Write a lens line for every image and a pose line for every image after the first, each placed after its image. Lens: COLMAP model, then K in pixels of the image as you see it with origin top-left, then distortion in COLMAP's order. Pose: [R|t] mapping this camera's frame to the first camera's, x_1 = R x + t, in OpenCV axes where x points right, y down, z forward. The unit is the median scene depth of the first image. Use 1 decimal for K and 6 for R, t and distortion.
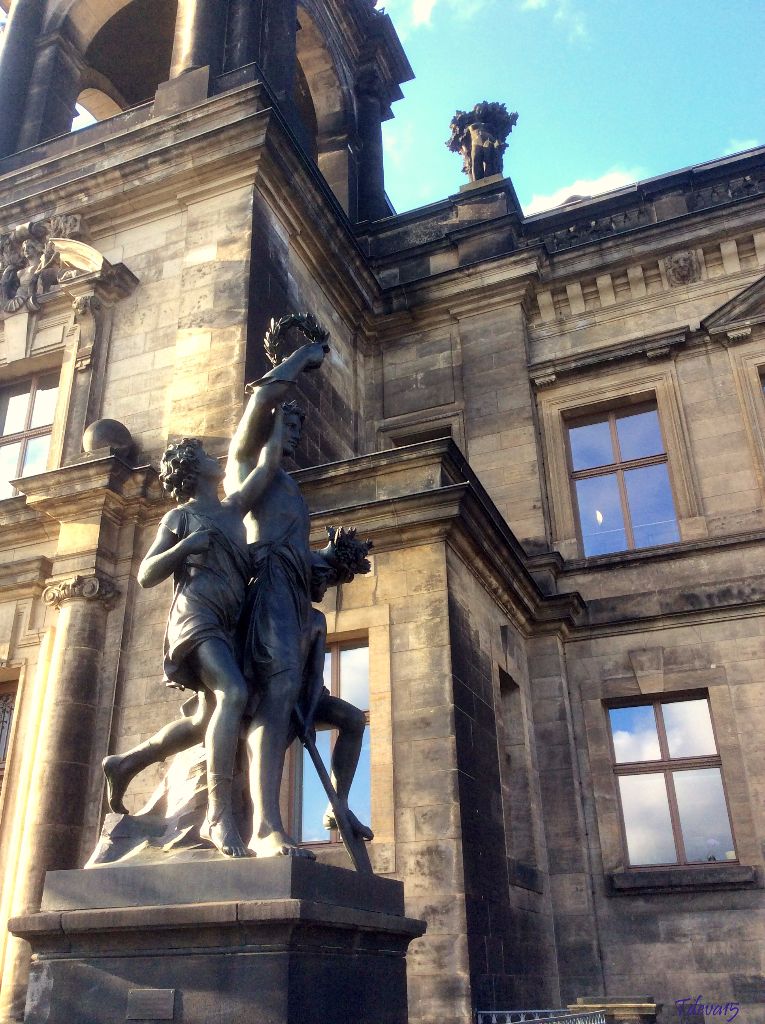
lens RADIAL K [[932.2, 0, 382.5], [0, 932.2, 512.0], [0, 0, 1]] dist [0.126137, -0.252652]
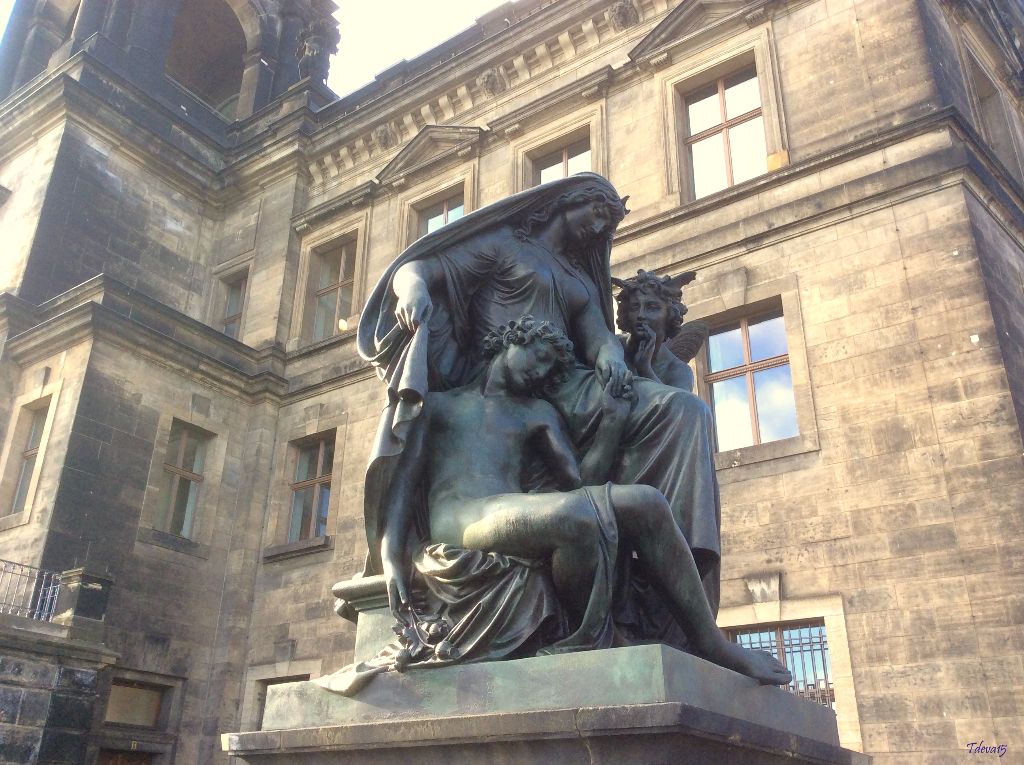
lens RADIAL K [[932.2, 0, 512.0], [0, 932.2, 382.5], [0, 0, 1]] dist [0.126137, -0.252652]
pose [[0.975350, -0.068080, -0.209897, 0.809336], [0.072440, 0.997286, 0.013145, 0.101076], [0.208432, -0.028026, 0.977635, -0.336492]]
